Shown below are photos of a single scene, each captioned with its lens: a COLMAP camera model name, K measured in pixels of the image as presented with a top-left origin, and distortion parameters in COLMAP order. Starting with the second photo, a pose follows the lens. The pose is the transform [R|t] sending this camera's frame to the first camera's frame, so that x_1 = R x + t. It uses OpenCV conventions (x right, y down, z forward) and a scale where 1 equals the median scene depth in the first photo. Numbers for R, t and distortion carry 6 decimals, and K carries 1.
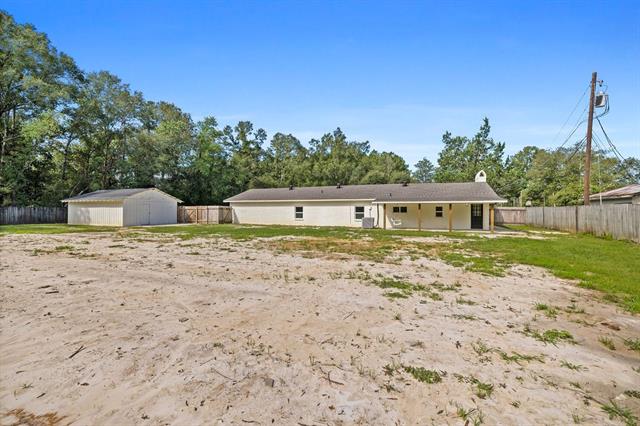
lens RADIAL K [[268.1, 0, 318.4], [0, 268.1, 211.2], [0, 0, 1]] dist [0.001264, 0.000166]
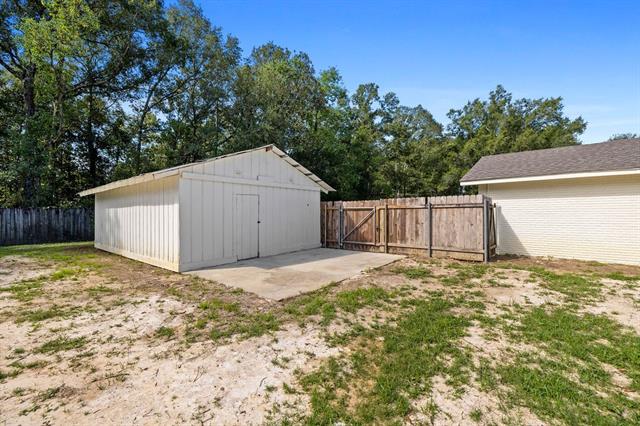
lens RADIAL K [[268.1, 0, 318.4], [0, 268.1, 211.2], [0, 0, 1]] dist [0.001264, 0.000166]
pose [[0.958337, -0.010535, -0.285447, -0.420687], [0.007642, 0.999908, -0.011246, -0.001653], [0.285539, 0.008596, 0.958329, 0.637004]]
